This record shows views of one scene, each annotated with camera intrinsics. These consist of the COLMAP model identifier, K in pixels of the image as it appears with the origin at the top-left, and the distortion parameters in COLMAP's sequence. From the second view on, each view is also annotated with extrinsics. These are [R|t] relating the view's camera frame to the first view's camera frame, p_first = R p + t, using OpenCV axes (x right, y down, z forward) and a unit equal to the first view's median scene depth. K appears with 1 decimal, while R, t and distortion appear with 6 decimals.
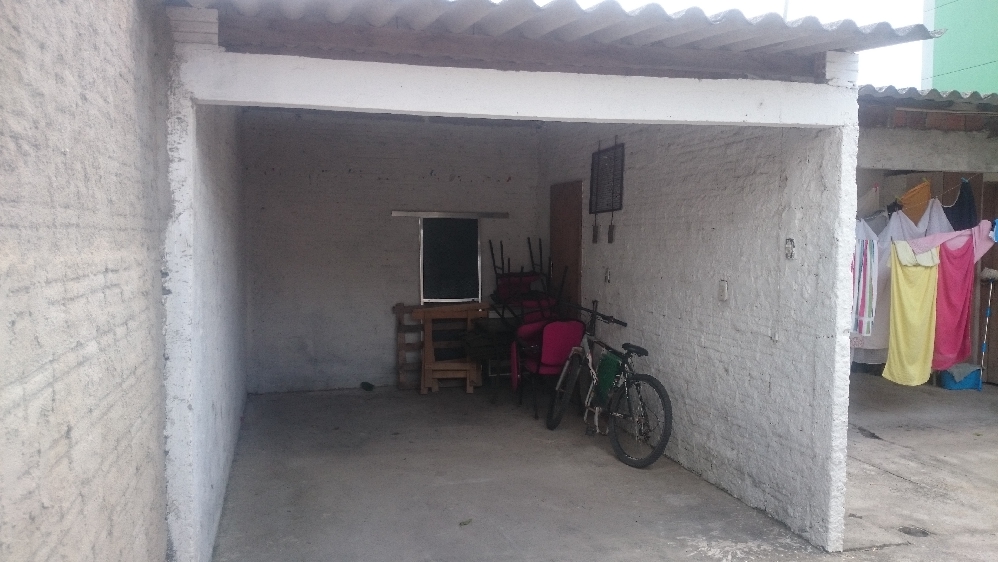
lens RADIAL K [[832.9, 0, 497.9], [0, 832.9, 280.7], [0, 0, 1]] dist [-0.004001, -0.093628]
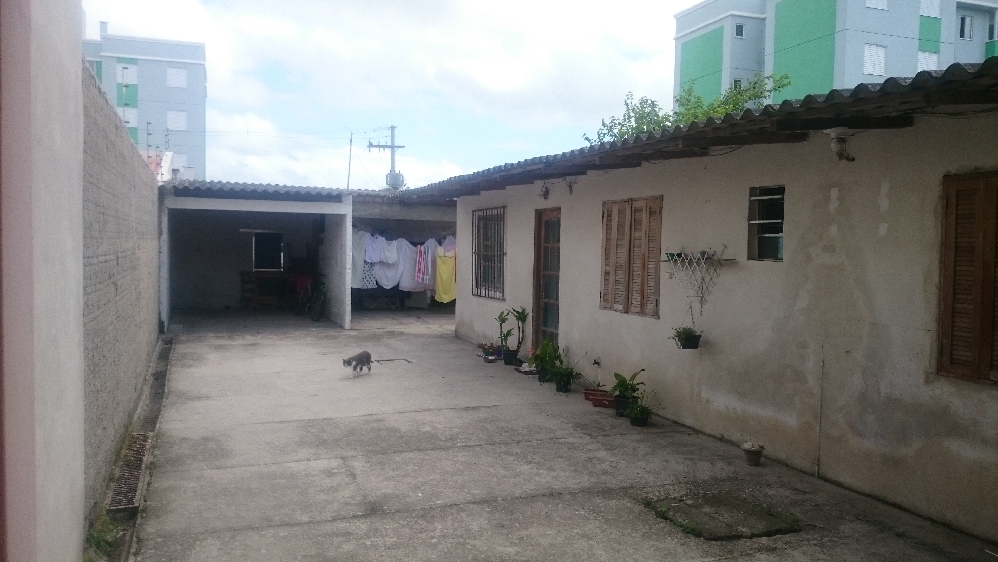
lens RADIAL K [[832.9, 0, 501.3], [0, 832.9, 284.5], [0, 0, 1]] dist [-0.004001, -0.093628]
pose [[0.994349, 0.019319, 0.104383, 0.338732], [-0.019045, 0.999812, -0.003620, 0.060220], [-0.104434, 0.001611, 0.994531, -1.286174]]
